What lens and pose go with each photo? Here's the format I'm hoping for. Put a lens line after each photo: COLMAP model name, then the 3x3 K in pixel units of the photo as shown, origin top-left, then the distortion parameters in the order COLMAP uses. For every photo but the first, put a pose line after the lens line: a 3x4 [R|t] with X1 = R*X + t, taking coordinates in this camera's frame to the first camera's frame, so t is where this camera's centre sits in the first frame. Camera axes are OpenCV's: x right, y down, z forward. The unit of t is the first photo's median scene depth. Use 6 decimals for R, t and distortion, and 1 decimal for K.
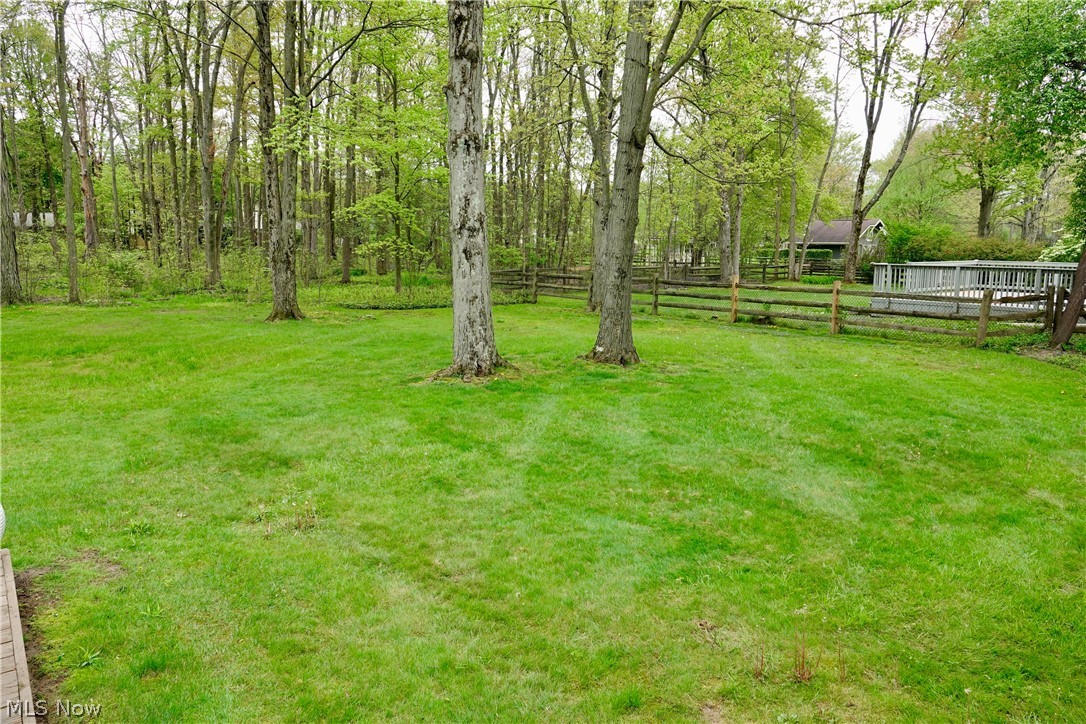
lens RADIAL K [[749.0, 0, 543.5], [0, 749.0, 359.0], [0, 0, 1]] dist [0.007880, 0.001565]
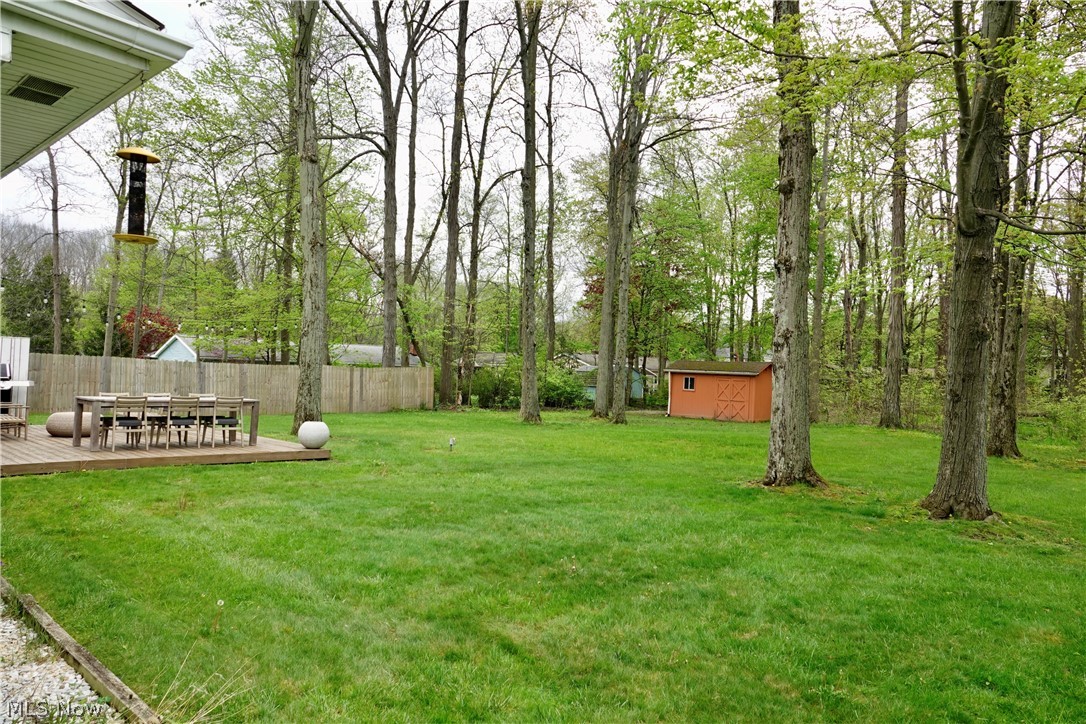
lens RADIAL K [[749.0, 0, 543.0], [0, 749.0, 363.5], [0, 0, 1]] dist [0.007880, 0.001565]
pose [[0.164555, -0.012308, -0.986291, 0.889580], [-0.186066, 0.981583, -0.043293, -0.038988], [0.968659, 0.190640, 0.159234, 0.510886]]
